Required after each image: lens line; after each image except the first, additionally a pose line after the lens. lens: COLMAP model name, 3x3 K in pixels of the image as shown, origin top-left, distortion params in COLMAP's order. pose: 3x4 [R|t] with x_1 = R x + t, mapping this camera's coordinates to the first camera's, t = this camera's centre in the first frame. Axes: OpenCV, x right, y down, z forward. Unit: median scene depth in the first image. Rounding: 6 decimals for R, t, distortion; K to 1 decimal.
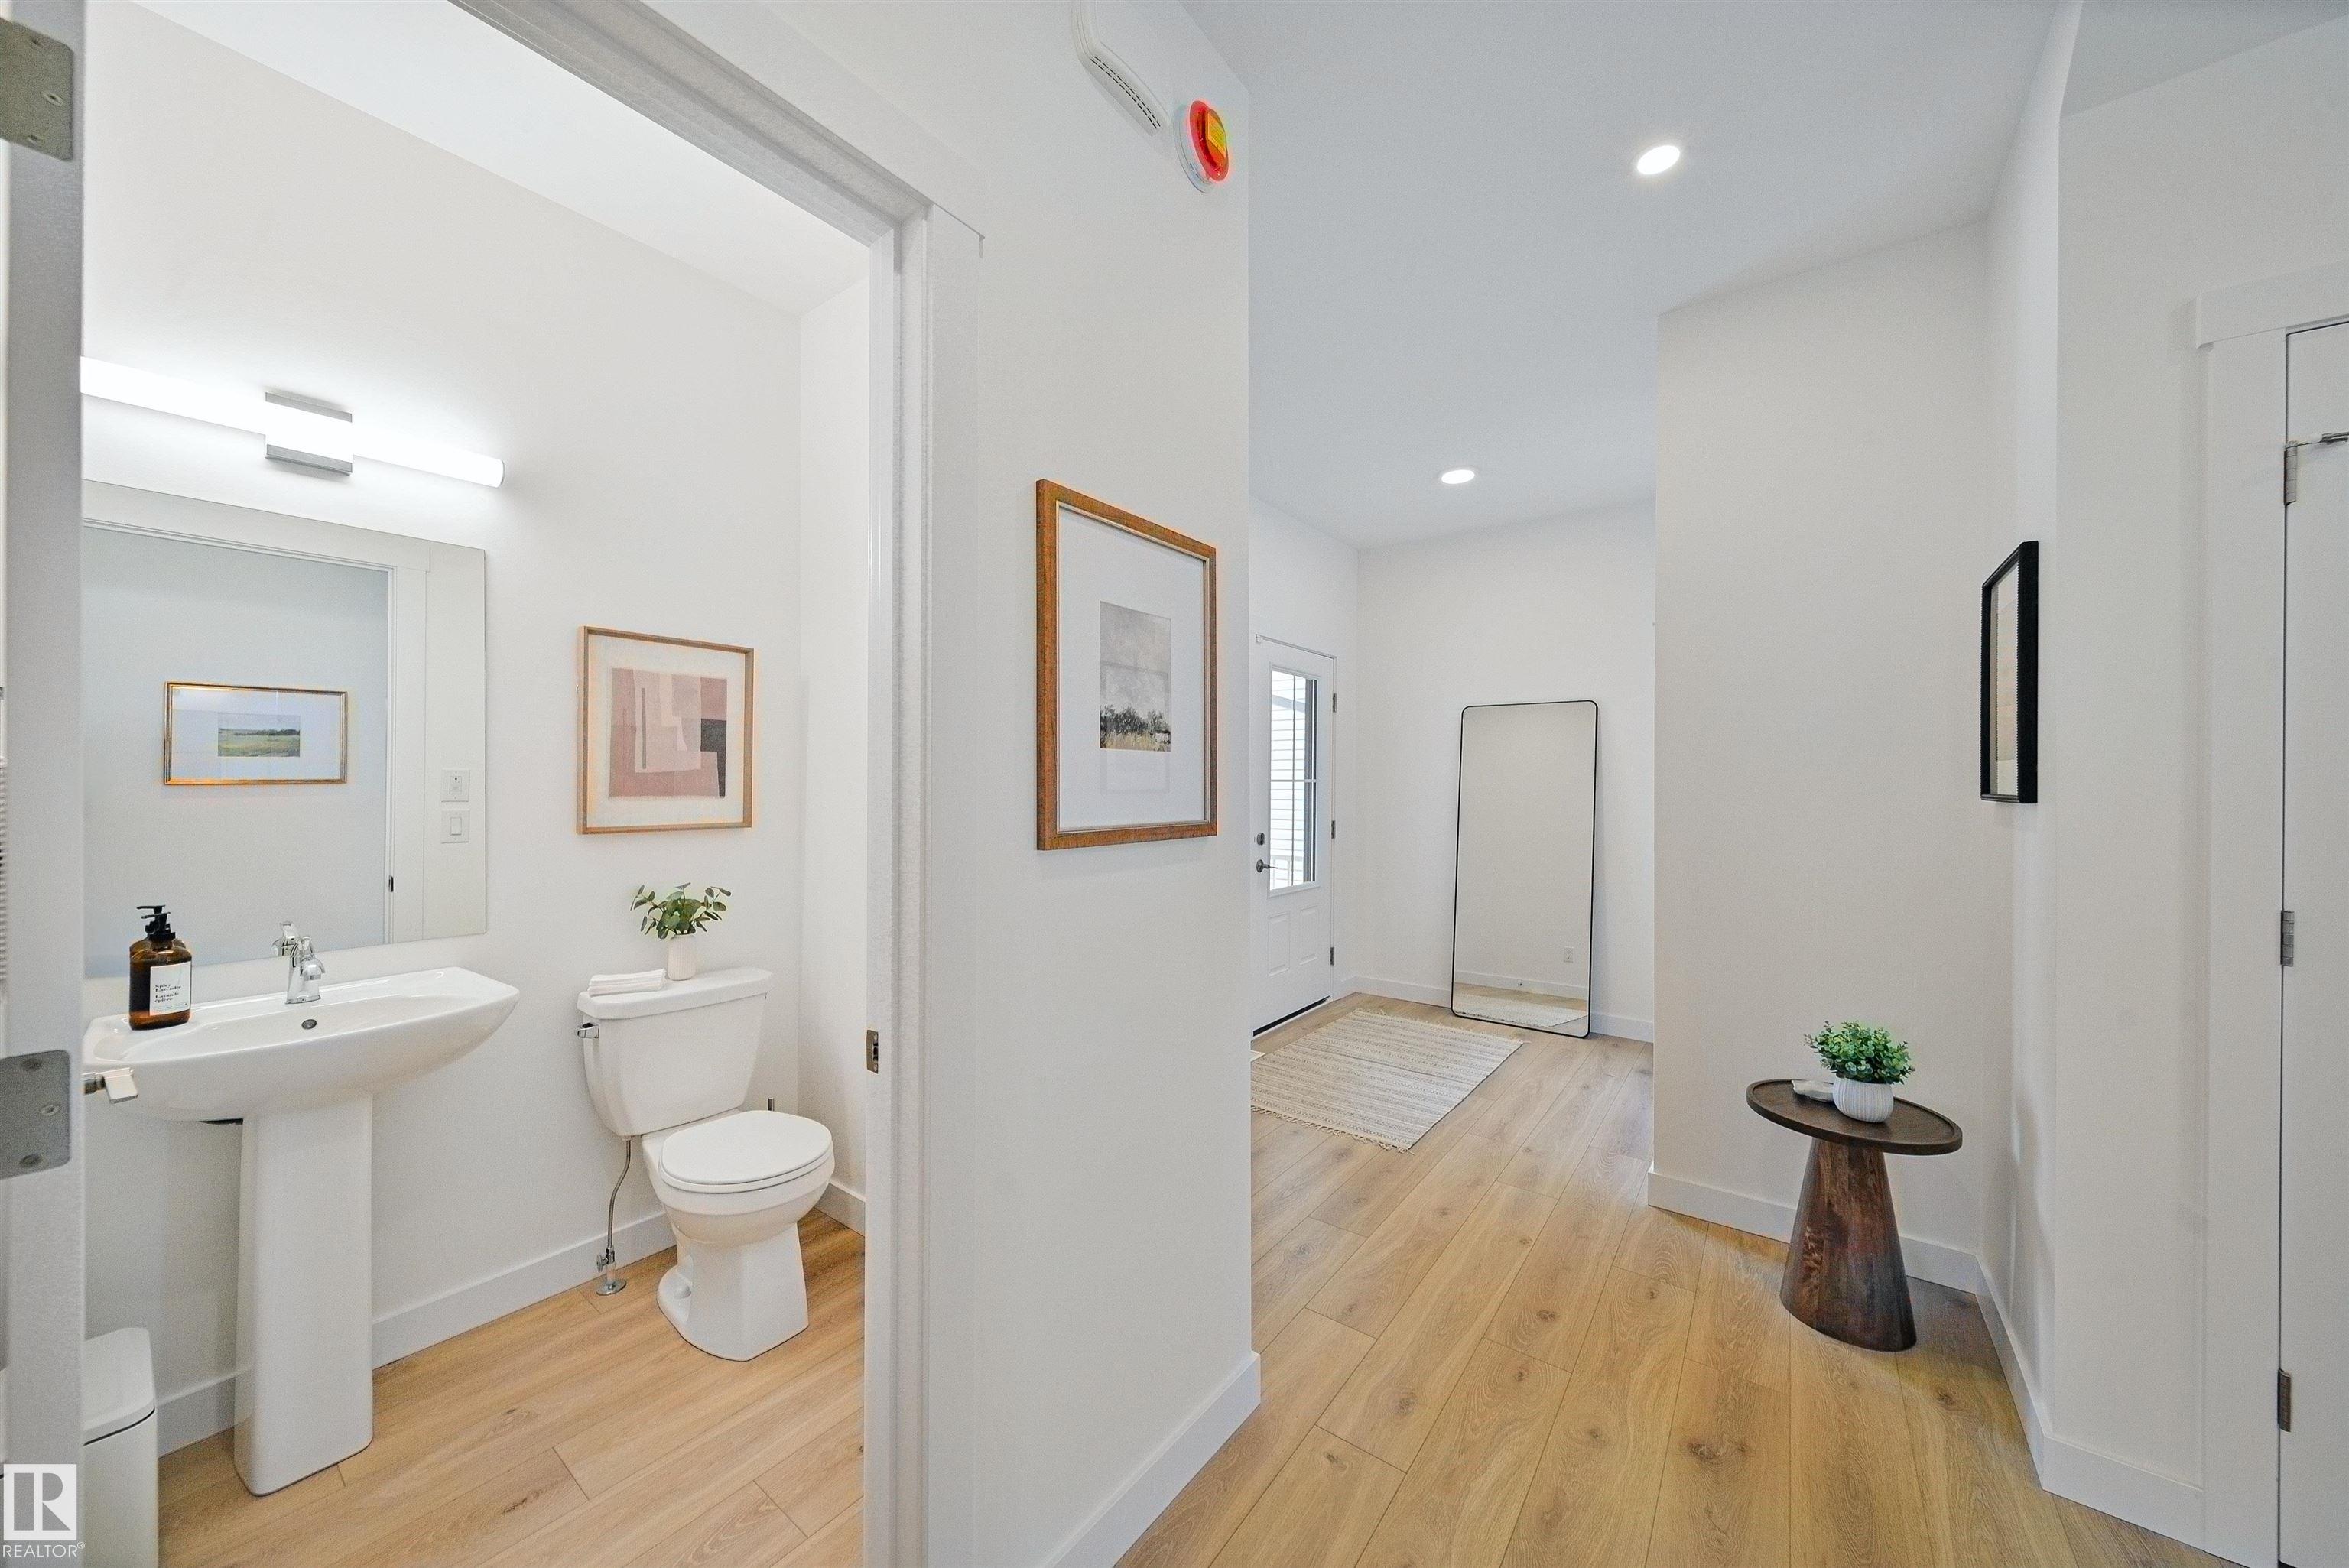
lens RADIAL K [[838.4, 0, 1178.2], [0, 838.4, 791.2], [0, 0, 1]] dist [-0.001369, -0.000673]
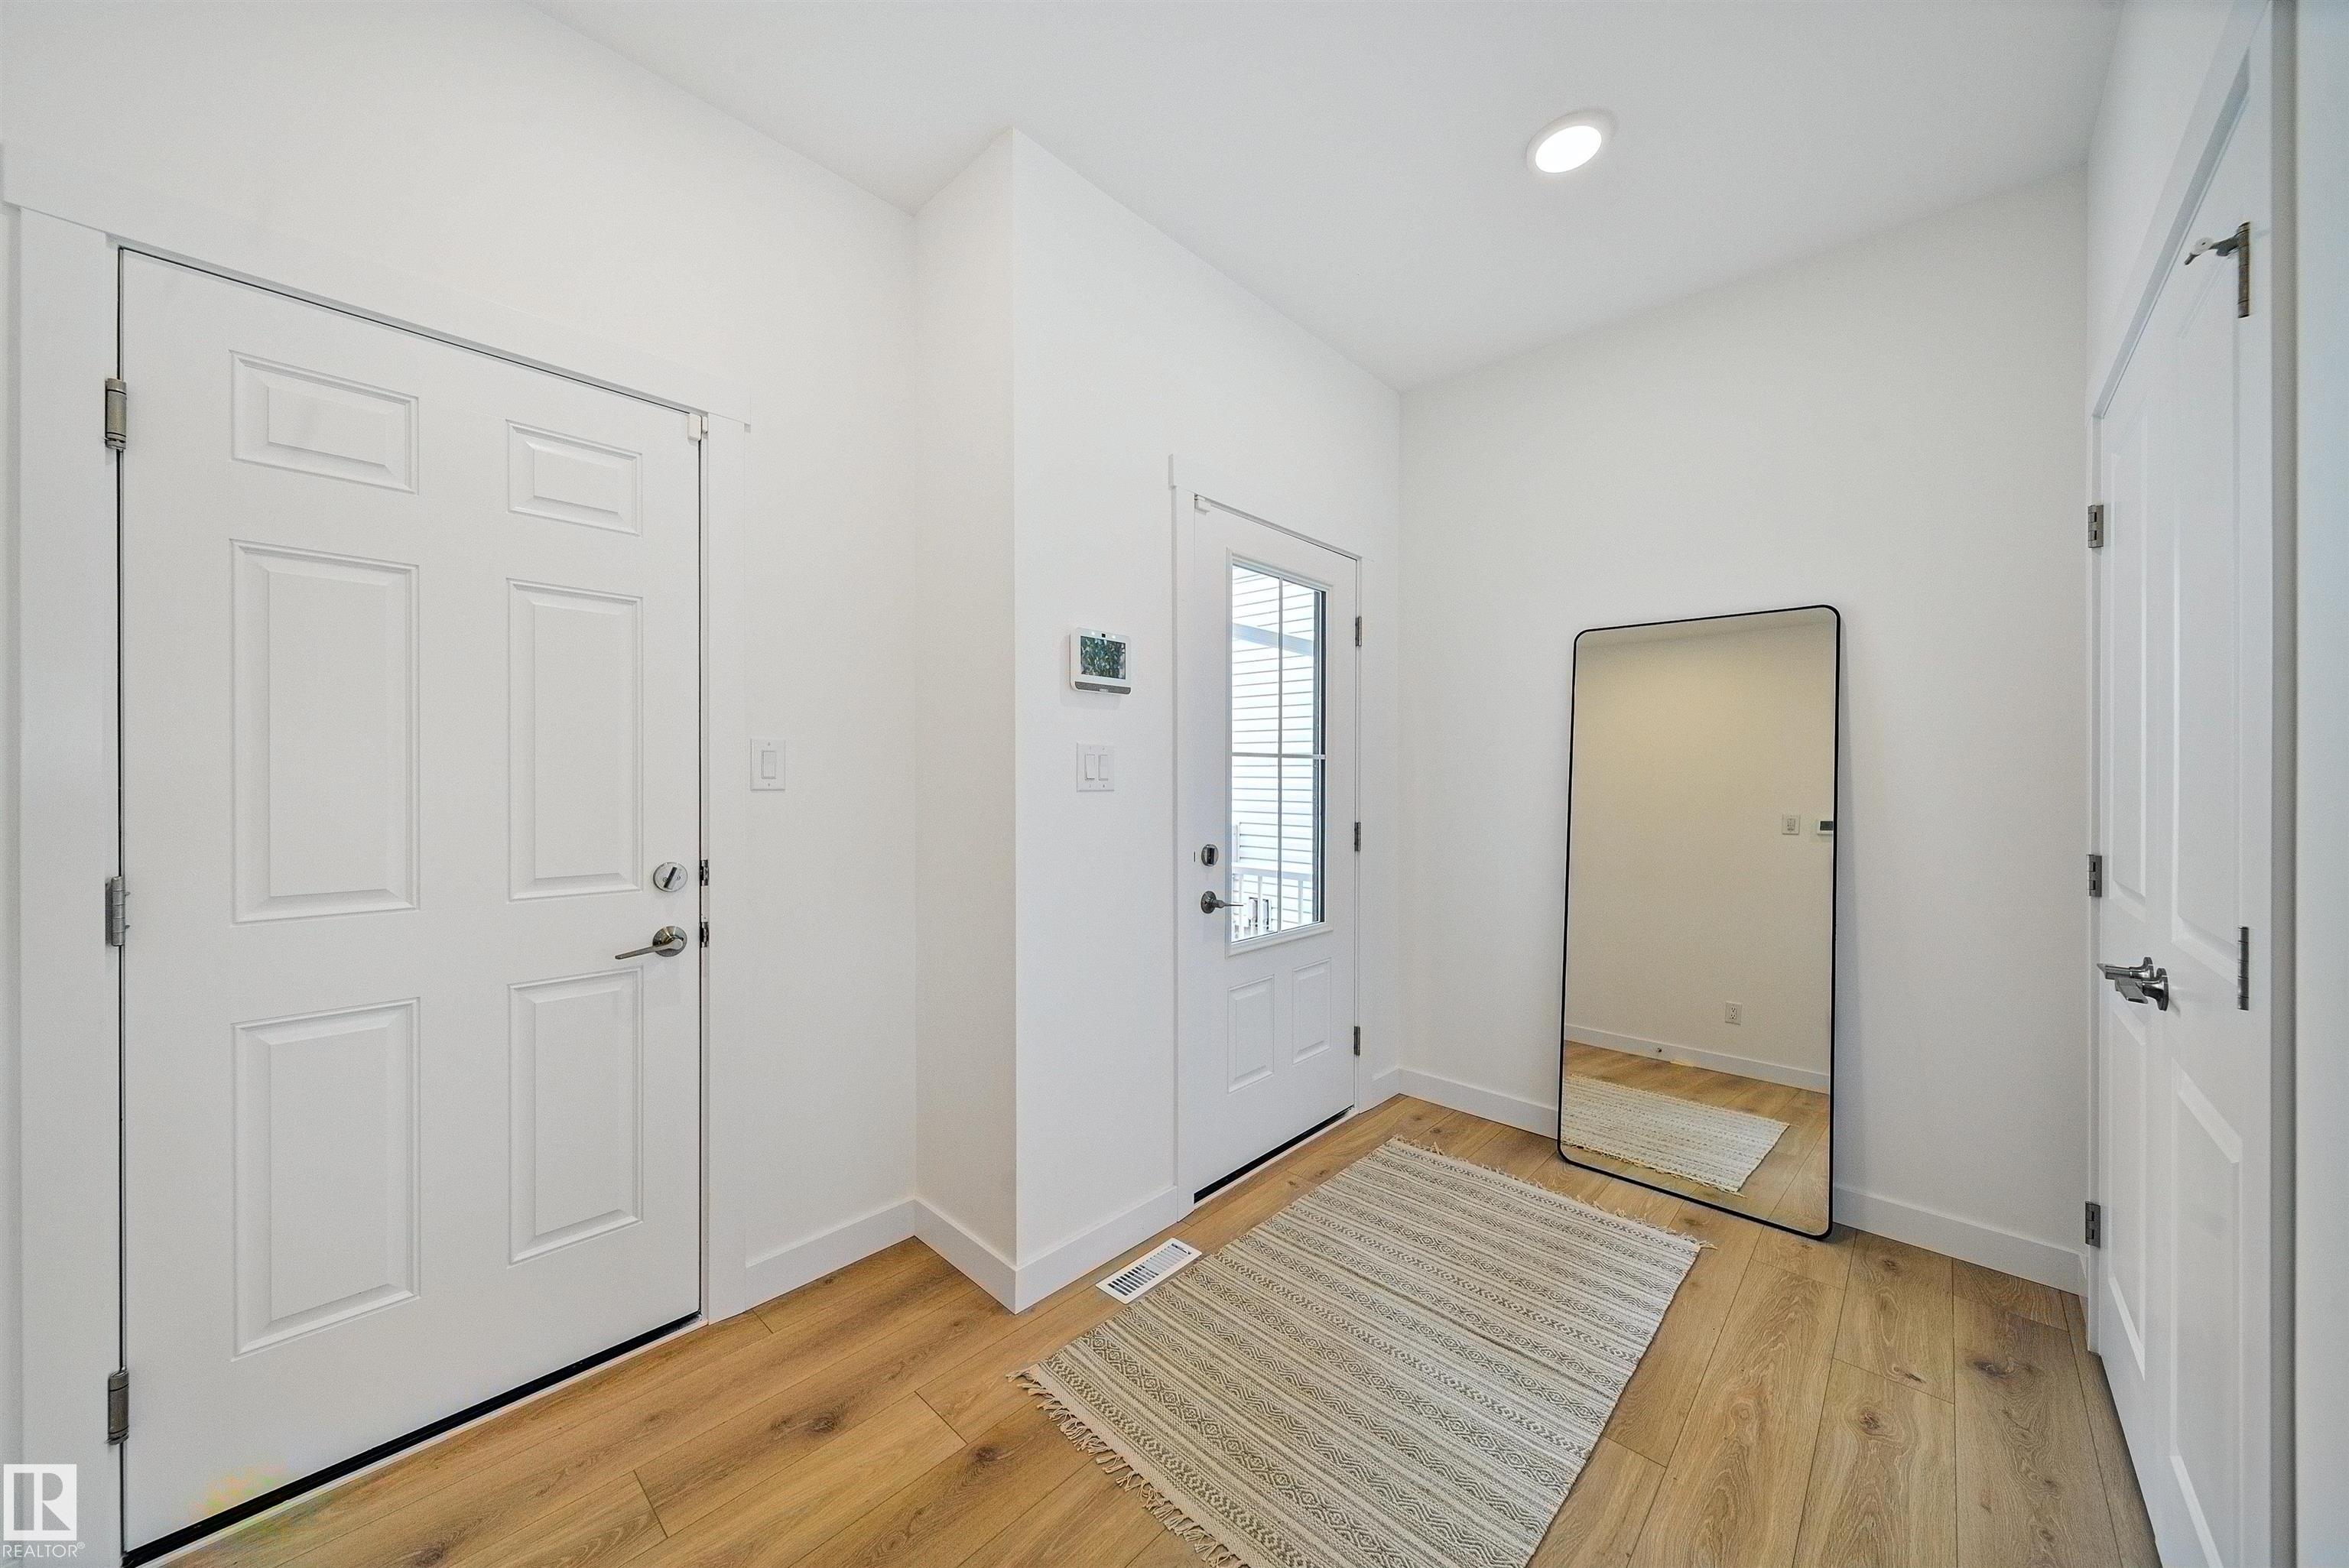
lens RADIAL K [[838.4, 0, 1164.9], [0, 838.4, 769.9], [0, 0, 1]] dist [-0.001369, -0.000673]
pose [[0.992848, 0.002930, -0.119353, 0.132352], [-0.004629, 0.999892, -0.013963, 0.006268], [0.119299, 0.014416, 0.992754, 0.414768]]
